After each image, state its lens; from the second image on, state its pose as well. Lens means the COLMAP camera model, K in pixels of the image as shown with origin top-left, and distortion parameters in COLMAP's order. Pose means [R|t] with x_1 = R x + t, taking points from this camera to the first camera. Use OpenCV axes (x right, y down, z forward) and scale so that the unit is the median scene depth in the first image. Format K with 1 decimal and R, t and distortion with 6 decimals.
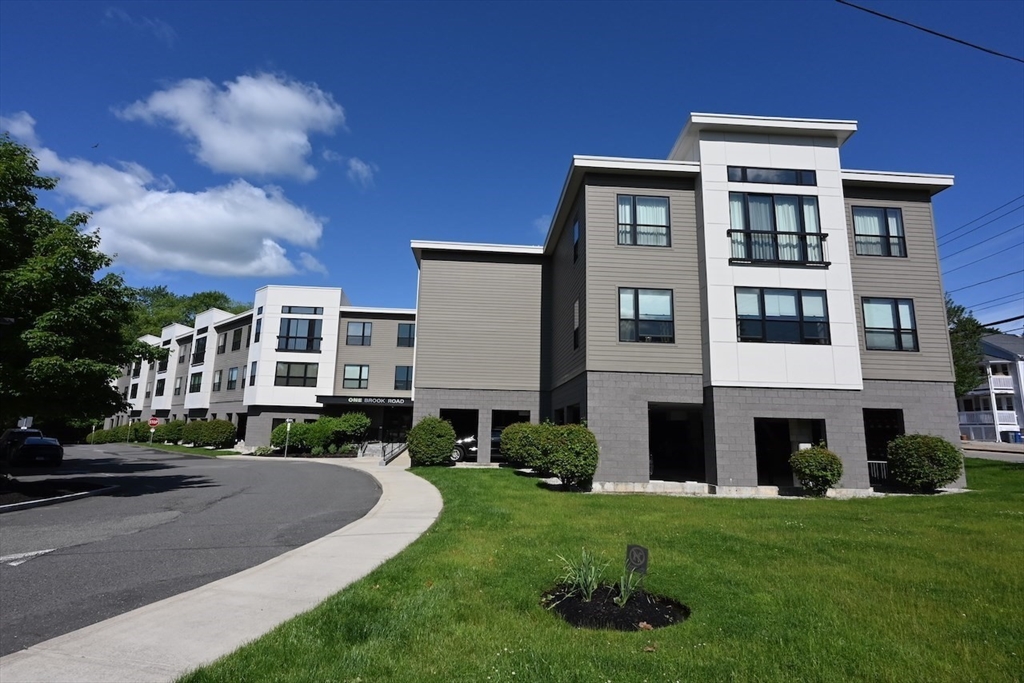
lens RADIAL K [[523.4, 0, 513.0], [0, 523.4, 340.8], [0, 0, 1]] dist [-0.005551, -0.000253]
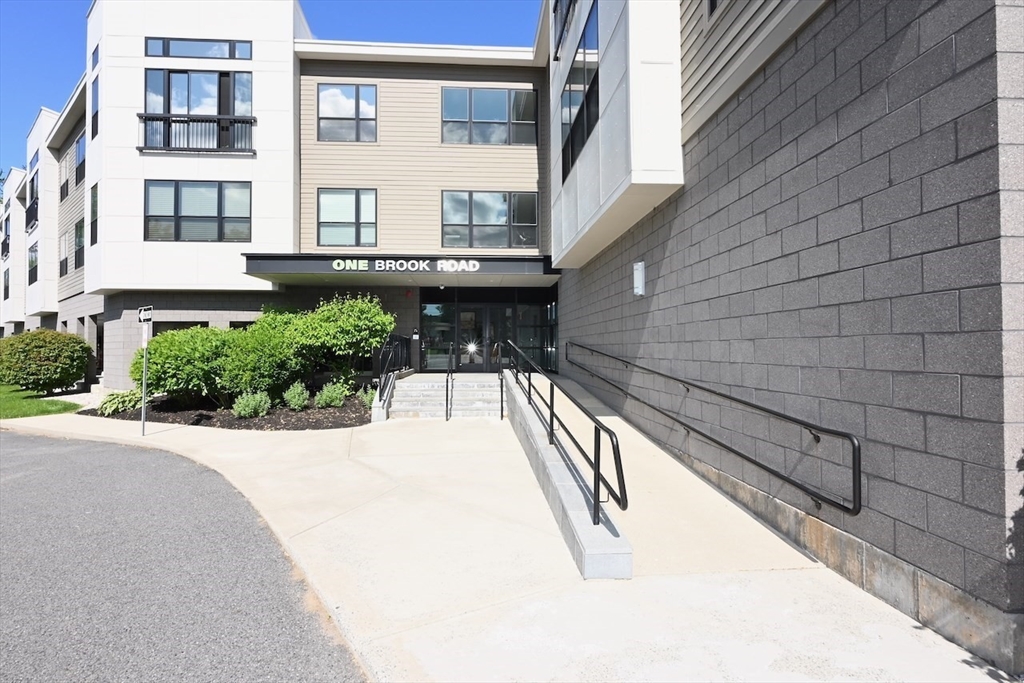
lens RADIAL K [[523.4, 0, 509.9], [0, 523.4, 338.0], [0, 0, 1]] dist [-0.005551, -0.000253]
pose [[0.999537, -0.026390, 0.015142, -0.182932], [0.023773, 0.987997, 0.152631, 0.104142], [-0.018988, -0.152200, 0.988167, 0.582785]]
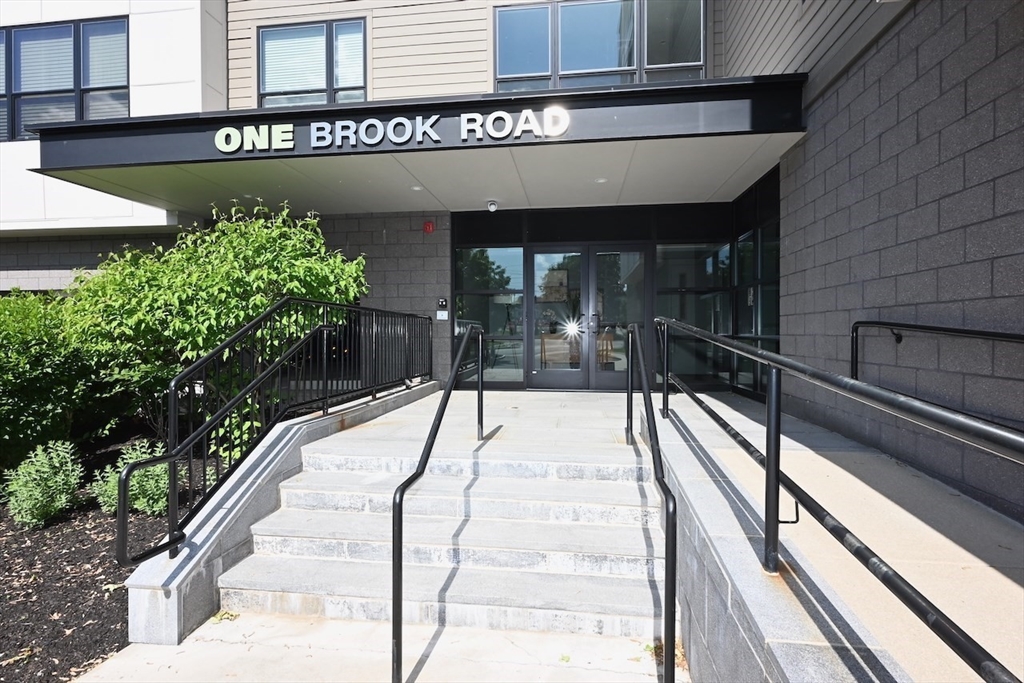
lens RADIAL K [[523.4, 0, 508.7], [0, 523.4, 337.5], [0, 0, 1]] dist [-0.005551, -0.000253]
pose [[0.982977, -0.025472, -0.181956, -0.189692], [0.057804, 0.982929, 0.174672, 0.140530], [0.174400, -0.182216, 0.967668, 0.807422]]
